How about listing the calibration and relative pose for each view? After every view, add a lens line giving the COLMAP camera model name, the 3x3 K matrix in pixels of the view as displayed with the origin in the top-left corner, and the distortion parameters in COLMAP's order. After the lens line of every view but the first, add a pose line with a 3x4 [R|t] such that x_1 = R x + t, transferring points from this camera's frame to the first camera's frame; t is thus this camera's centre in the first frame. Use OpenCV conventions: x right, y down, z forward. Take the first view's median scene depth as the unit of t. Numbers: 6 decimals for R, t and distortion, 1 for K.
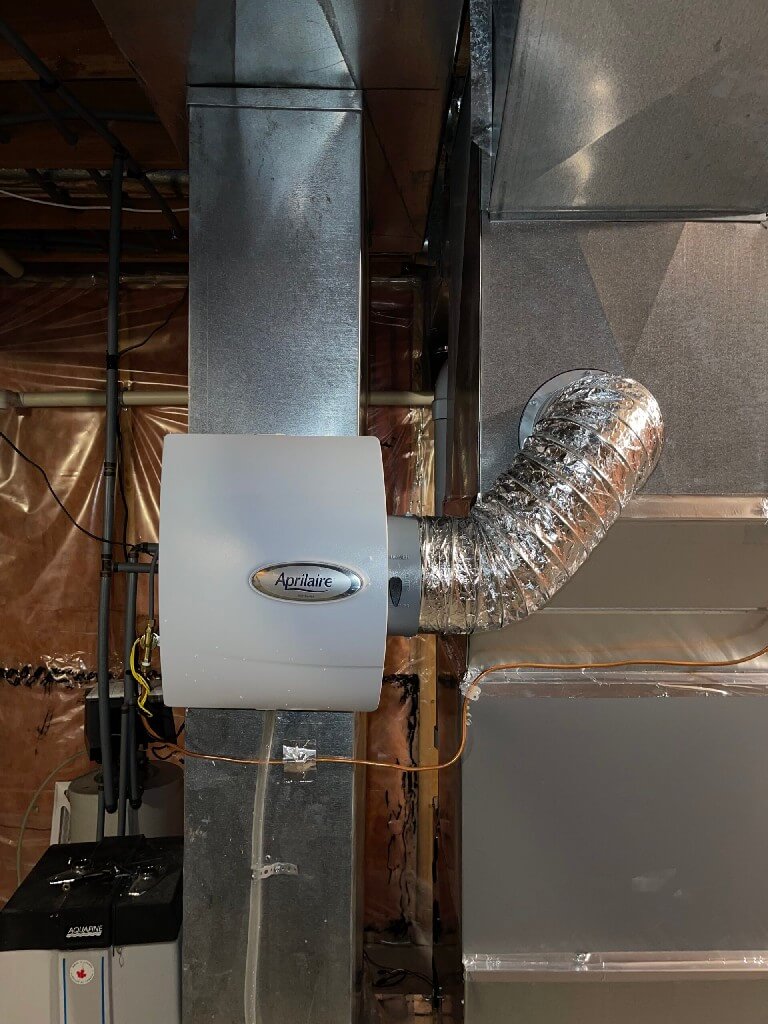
lens RADIAL K [[769.0, 0, 384.0], [0, 769.0, 512.0], [0, 0, 1]] dist [0.054121, -0.093105]
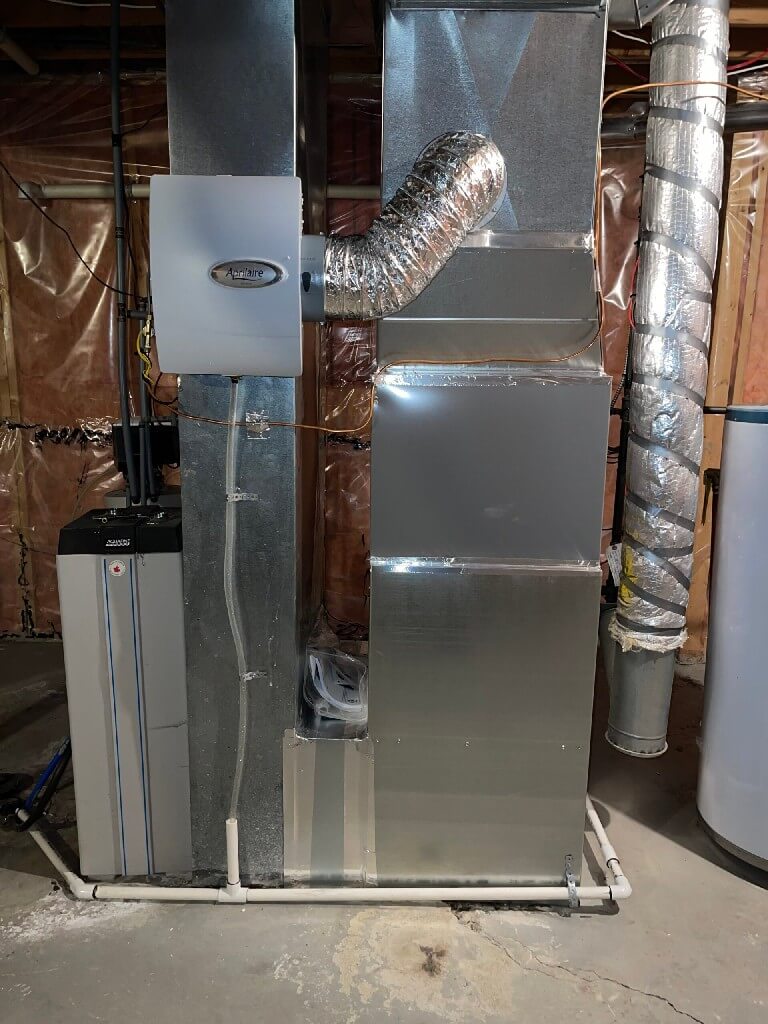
lens RADIAL K [[769.0, 0, 384.0], [0, 769.0, 512.0], [0, 0, 1]] dist [0.054121, -0.093105]
pose [[0.999318, 0.019760, -0.031192, 0.145628], [-0.013045, 0.979219, 0.202387, 0.153488], [0.034543, -0.201842, 0.978809, -0.365959]]
